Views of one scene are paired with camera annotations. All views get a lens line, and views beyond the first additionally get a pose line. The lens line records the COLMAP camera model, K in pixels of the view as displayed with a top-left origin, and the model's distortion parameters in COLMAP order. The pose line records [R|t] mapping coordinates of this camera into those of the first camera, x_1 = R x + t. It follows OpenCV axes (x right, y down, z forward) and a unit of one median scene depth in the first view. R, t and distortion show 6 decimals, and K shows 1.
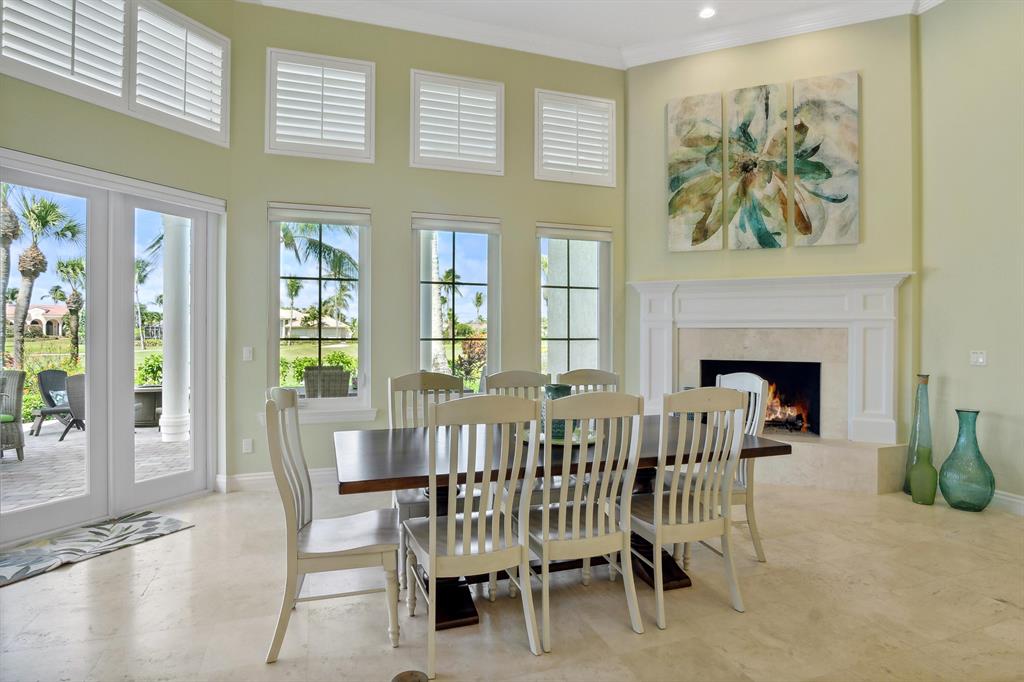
lens RADIAL K [[558.4, 0, 522.5], [0, 558.4, 335.4], [0, 0, 1]] dist [-0.027817, 0.004161]
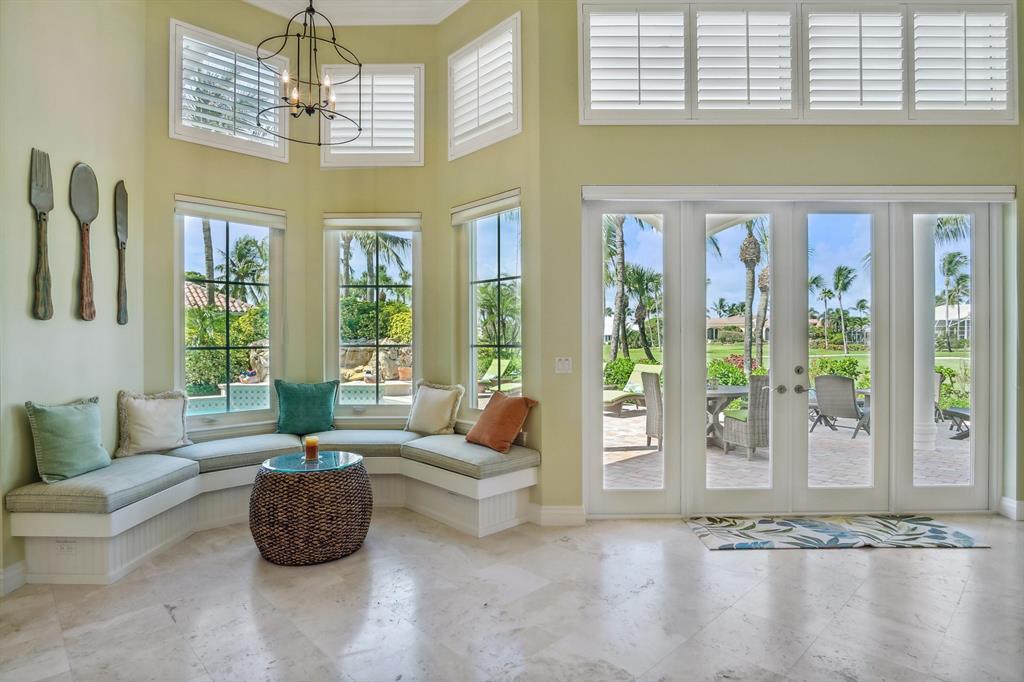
lens RADIAL K [[558.4, 0, 508.9], [0, 558.4, 341.0], [0, 0, 1]] dist [-0.027817, 0.004161]
pose [[0.409323, -0.000216, -0.912390, -0.092741], [0.001776, 0.999998, 0.000560, -0.000020], [0.912388, -0.001850, 0.409322, -0.099919]]
